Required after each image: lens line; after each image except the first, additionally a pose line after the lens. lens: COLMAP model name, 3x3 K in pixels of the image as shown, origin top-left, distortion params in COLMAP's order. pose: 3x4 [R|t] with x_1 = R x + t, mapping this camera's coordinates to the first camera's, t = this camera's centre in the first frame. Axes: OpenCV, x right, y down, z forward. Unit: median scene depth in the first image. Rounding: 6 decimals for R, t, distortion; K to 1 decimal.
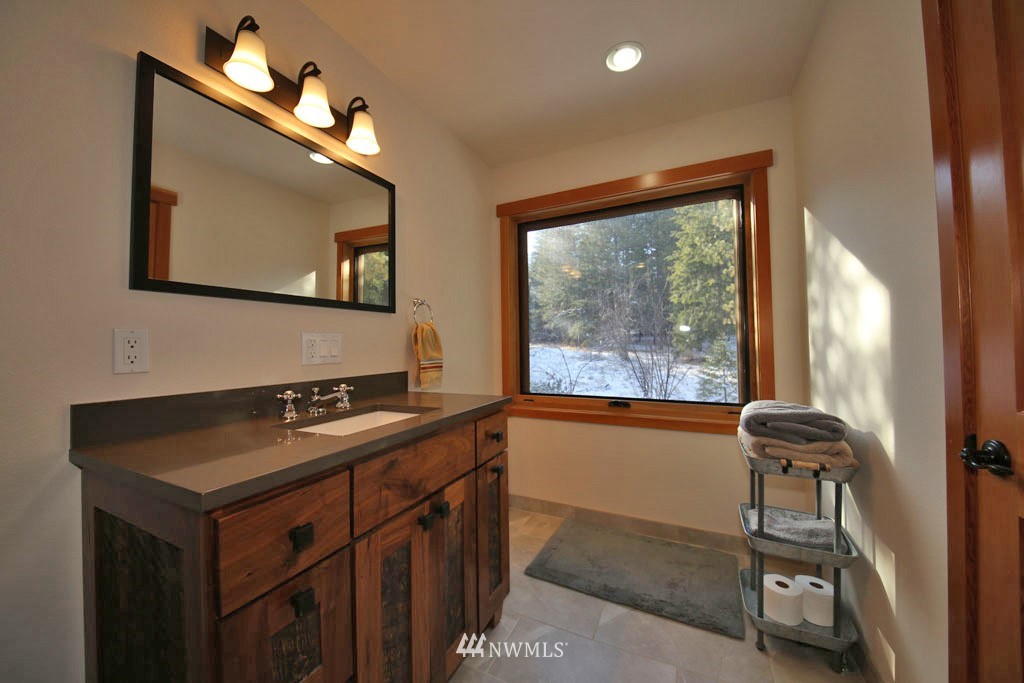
lens RADIAL K [[351.3, 0, 513.9], [0, 351.3, 338.7], [0, 0, 1]] dist [0.000726, 0.000026]
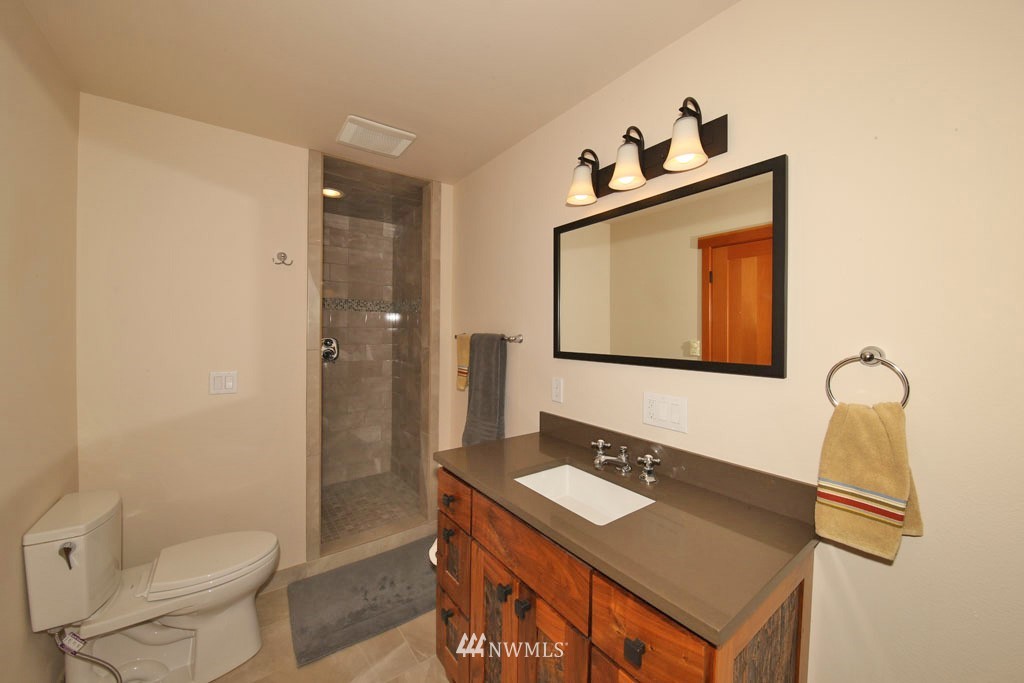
lens RADIAL K [[374.4, 0, 513.2], [0, 374.4, 333.4], [0, 0, 1]] dist [-0.000180, -0.000017]
pose [[-0.465201, 0.018142, -0.885019, 0.574568], [0.009466, 0.999835, 0.015520, -0.219241], [0.885154, -0.001158, -0.465296, 1.230277]]
